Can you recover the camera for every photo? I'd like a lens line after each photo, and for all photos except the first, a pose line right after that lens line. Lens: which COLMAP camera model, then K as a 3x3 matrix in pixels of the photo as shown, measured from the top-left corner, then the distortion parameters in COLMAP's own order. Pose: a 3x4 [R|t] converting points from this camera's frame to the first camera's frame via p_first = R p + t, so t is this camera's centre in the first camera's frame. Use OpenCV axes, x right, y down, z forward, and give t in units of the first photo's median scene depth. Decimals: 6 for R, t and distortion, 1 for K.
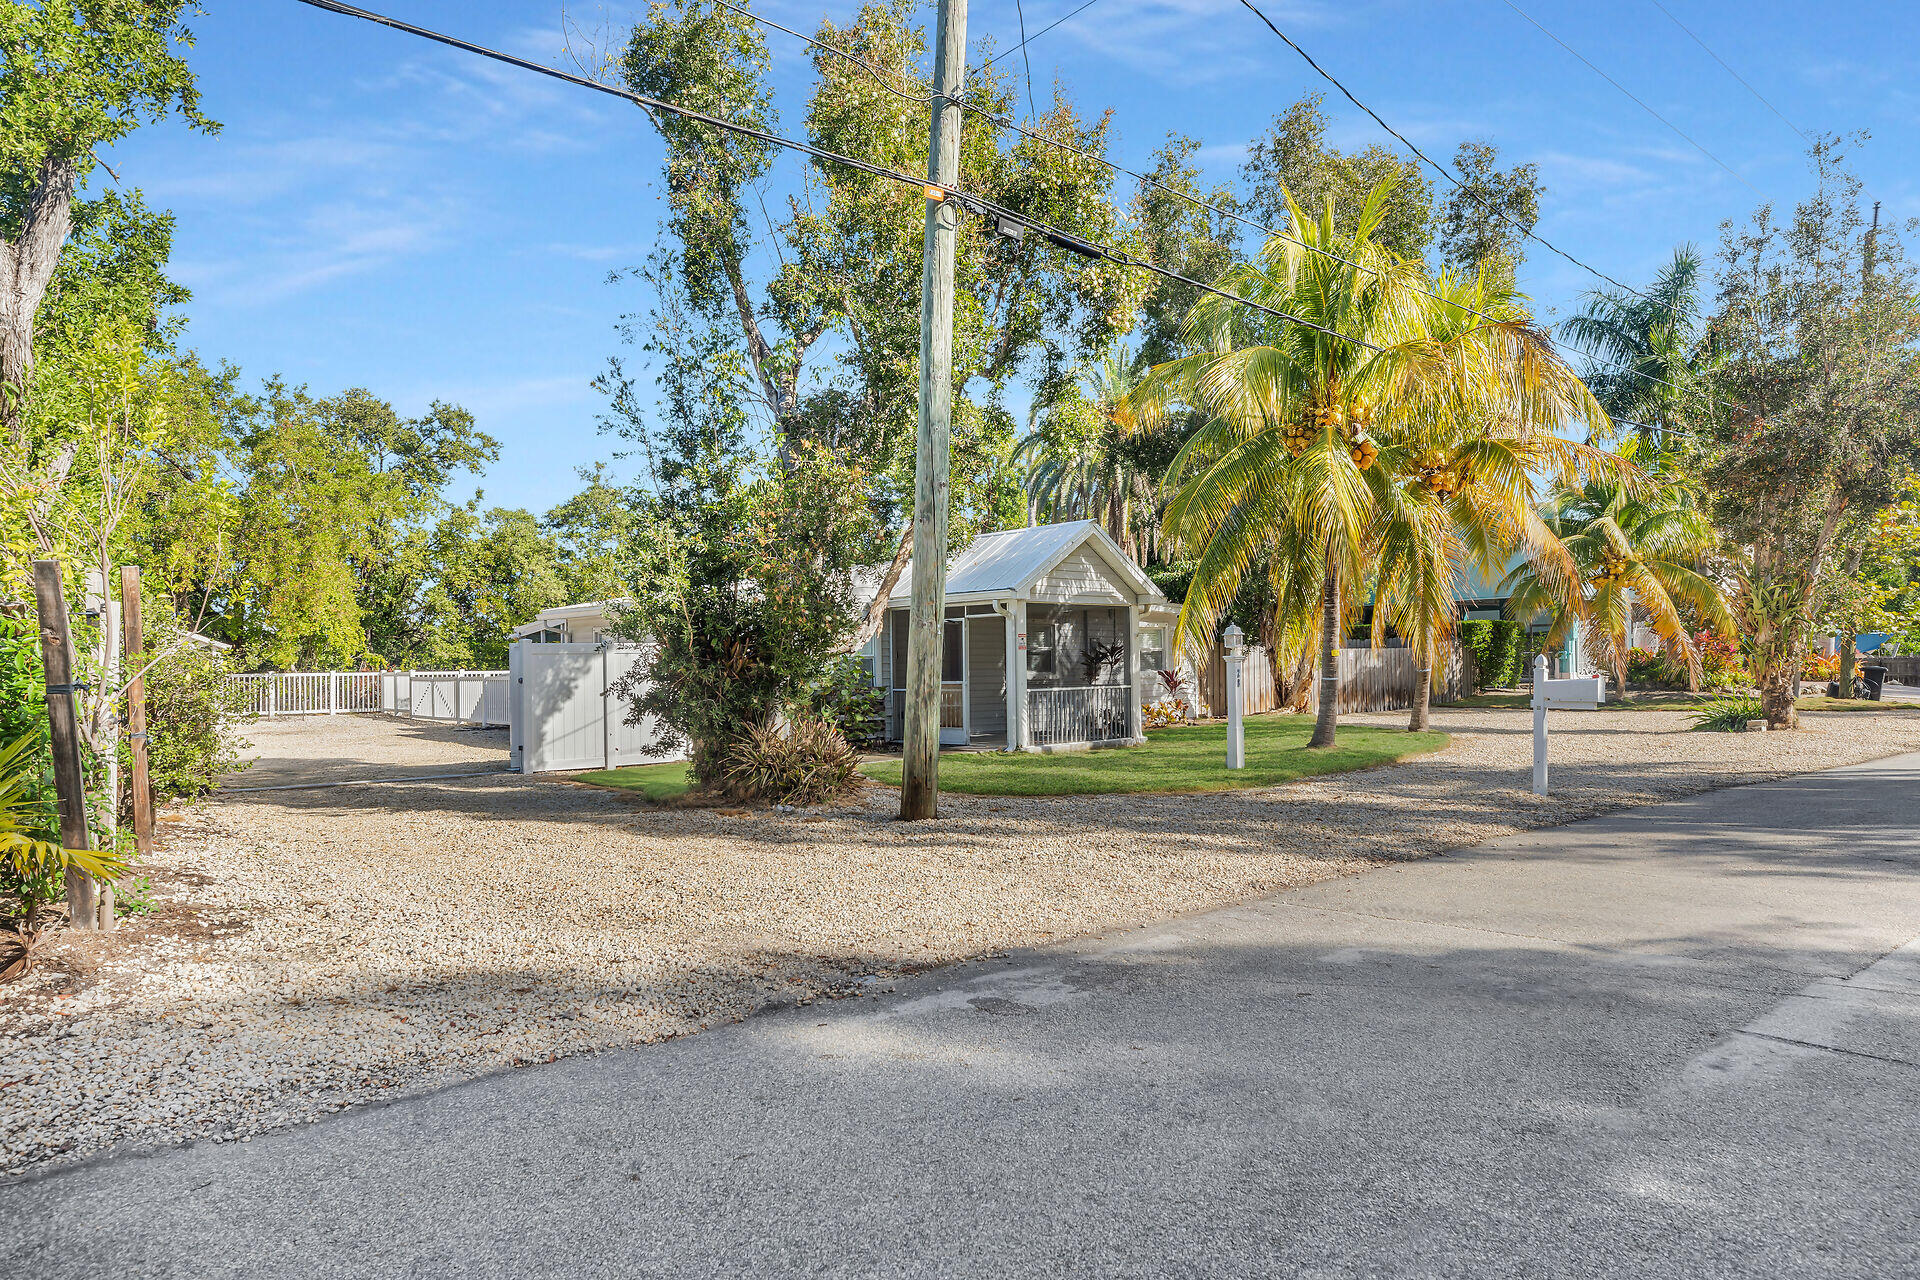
lens RADIAL K [[1392.6, 0, 960.0], [0, 1392.6, 640.0], [0, 0, 1]] dist [-0.033593, 0.005265]
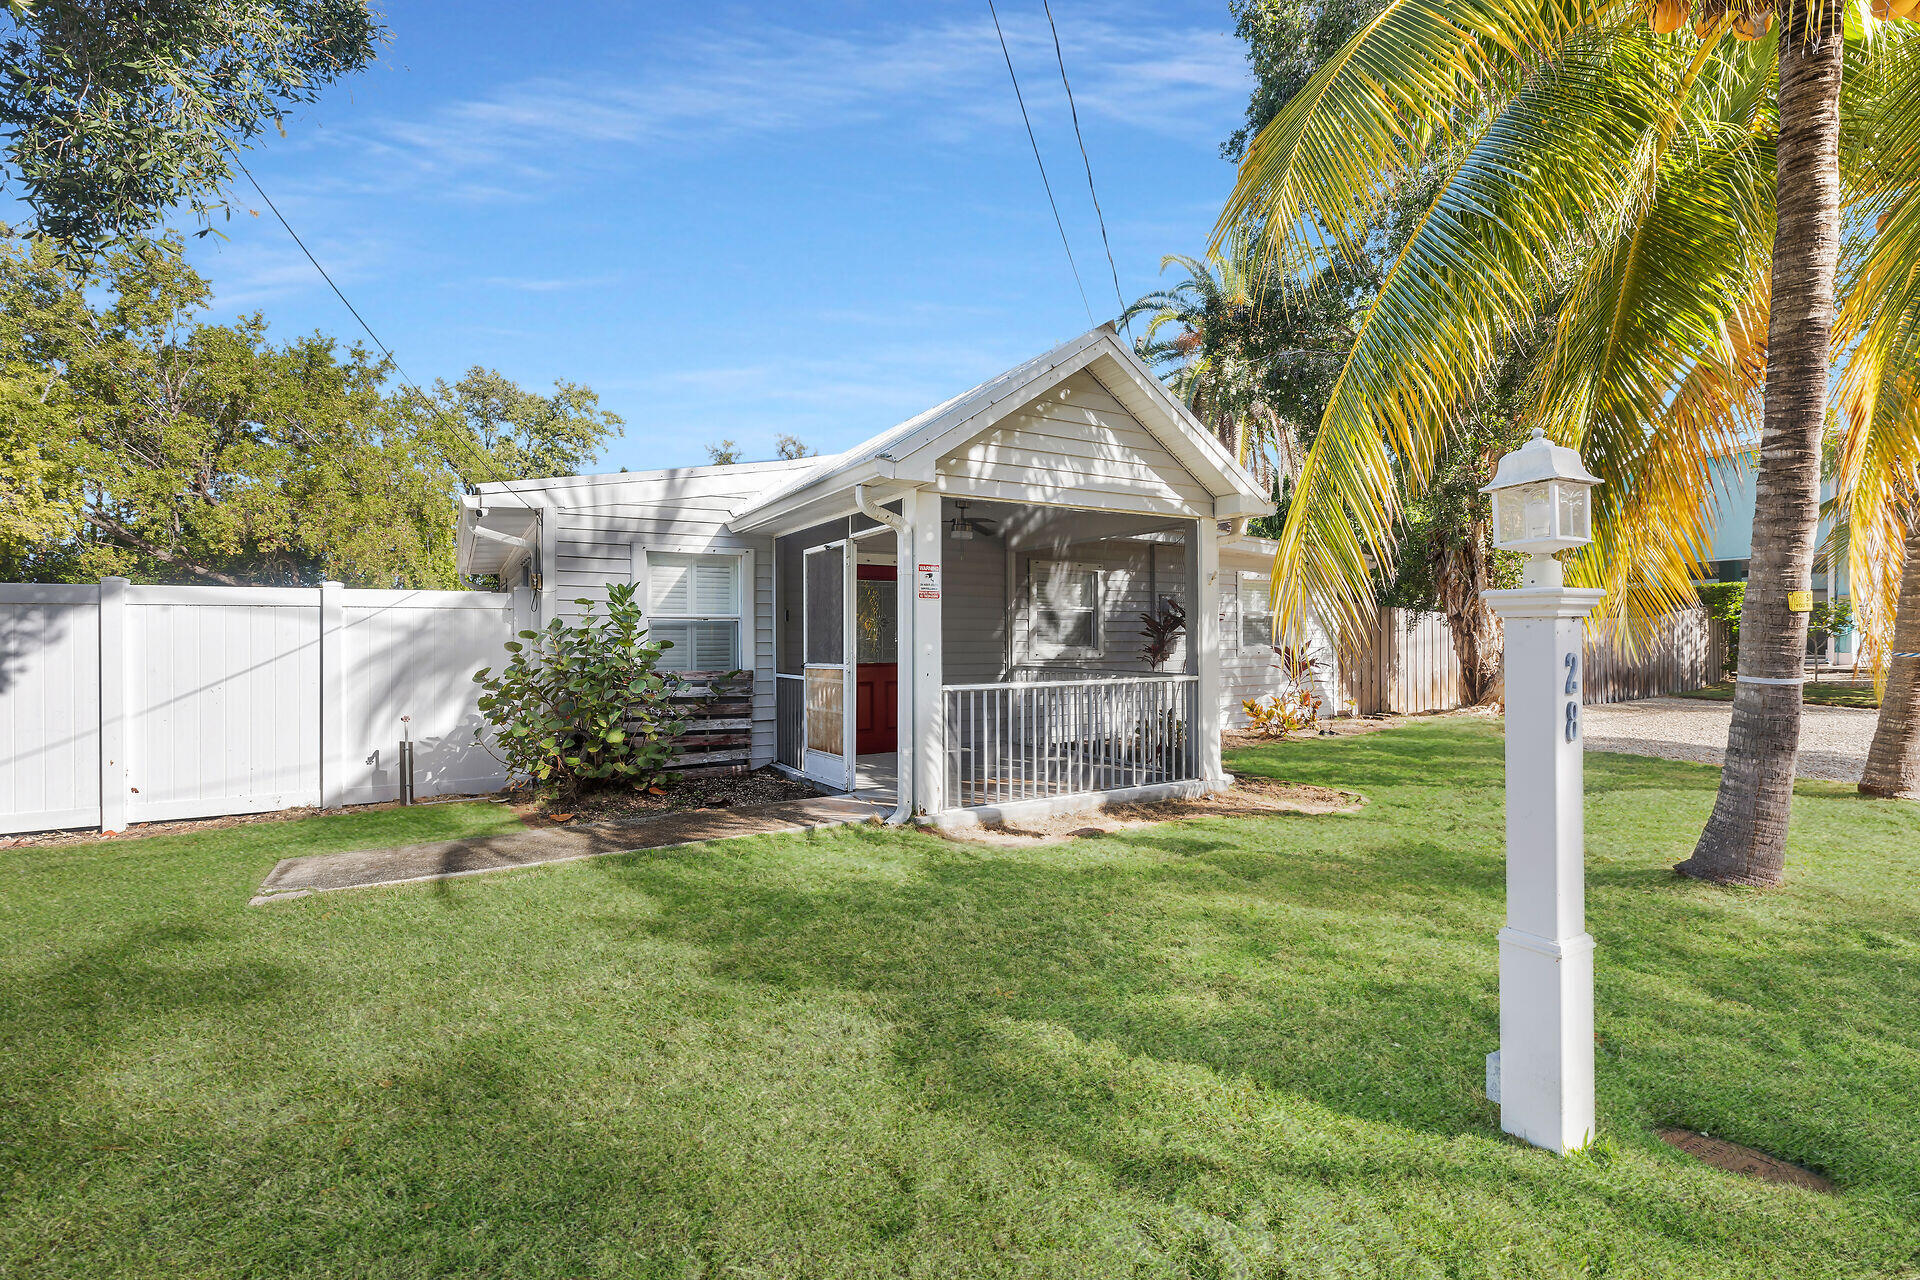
lens RADIAL K [[881.9, 0, 956.5], [0, 881.9, 643.6], [0, 0, 1]] dist [0.003397, 0.000588]
pose [[0.972788, 0.010537, -0.231459, 0.100482], [-0.004572, 0.999644, 0.026293, 0.011304], [0.231653, -0.024519, 0.972489, 0.602749]]
